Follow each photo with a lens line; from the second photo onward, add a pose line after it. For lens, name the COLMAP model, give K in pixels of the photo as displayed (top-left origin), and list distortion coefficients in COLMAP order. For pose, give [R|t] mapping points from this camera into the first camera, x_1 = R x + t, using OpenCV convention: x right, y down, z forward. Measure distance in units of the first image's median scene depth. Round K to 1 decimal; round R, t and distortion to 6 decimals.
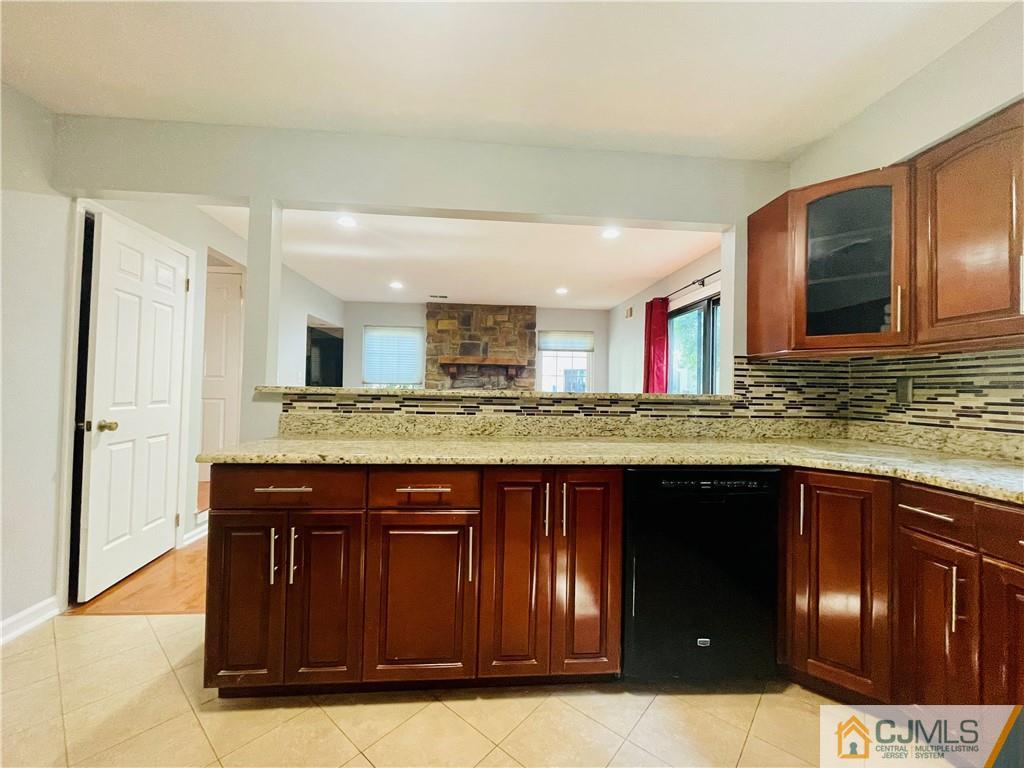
lens RADIAL K [[417.8, 0, 514.5], [0, 417.8, 384.0], [0, 0, 1]] dist [-0.006110, 0.000258]
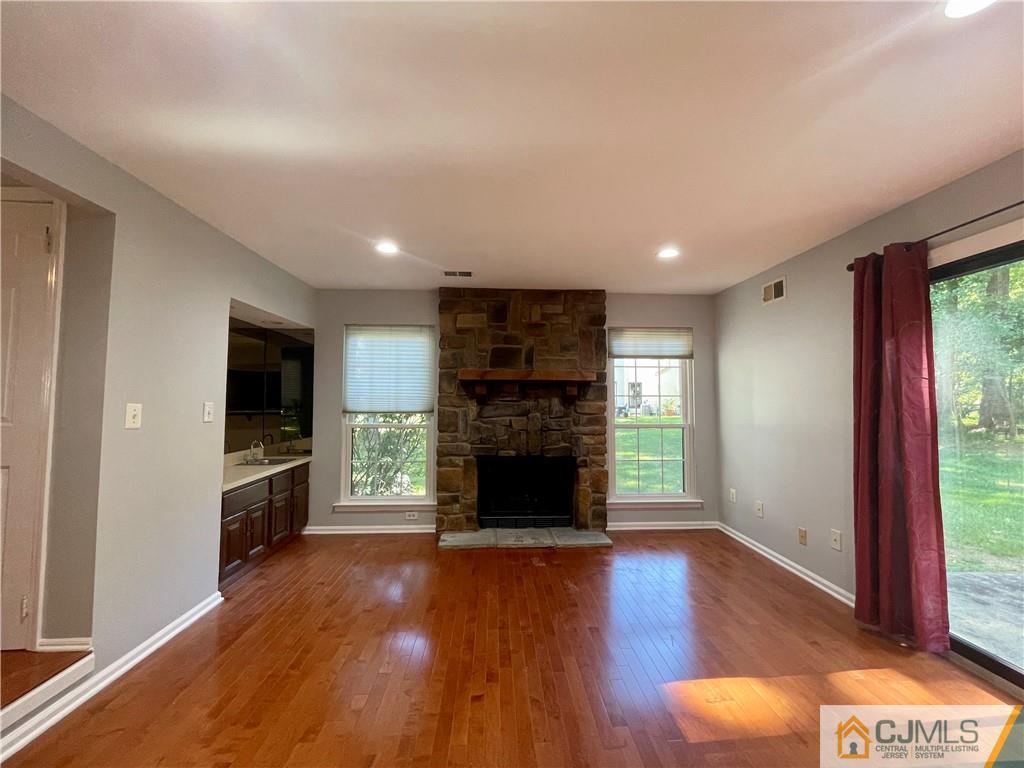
lens RADIAL K [[417.8, 0, 510.6], [0, 417.8, 382.1], [0, 0, 1]] dist [-0.006110, 0.000258]
pose [[0.998968, -0.016783, -0.042216, -0.070666], [0.015293, 0.999257, -0.035375, -0.021589], [0.042778, 0.034693, 0.998482, 0.344012]]
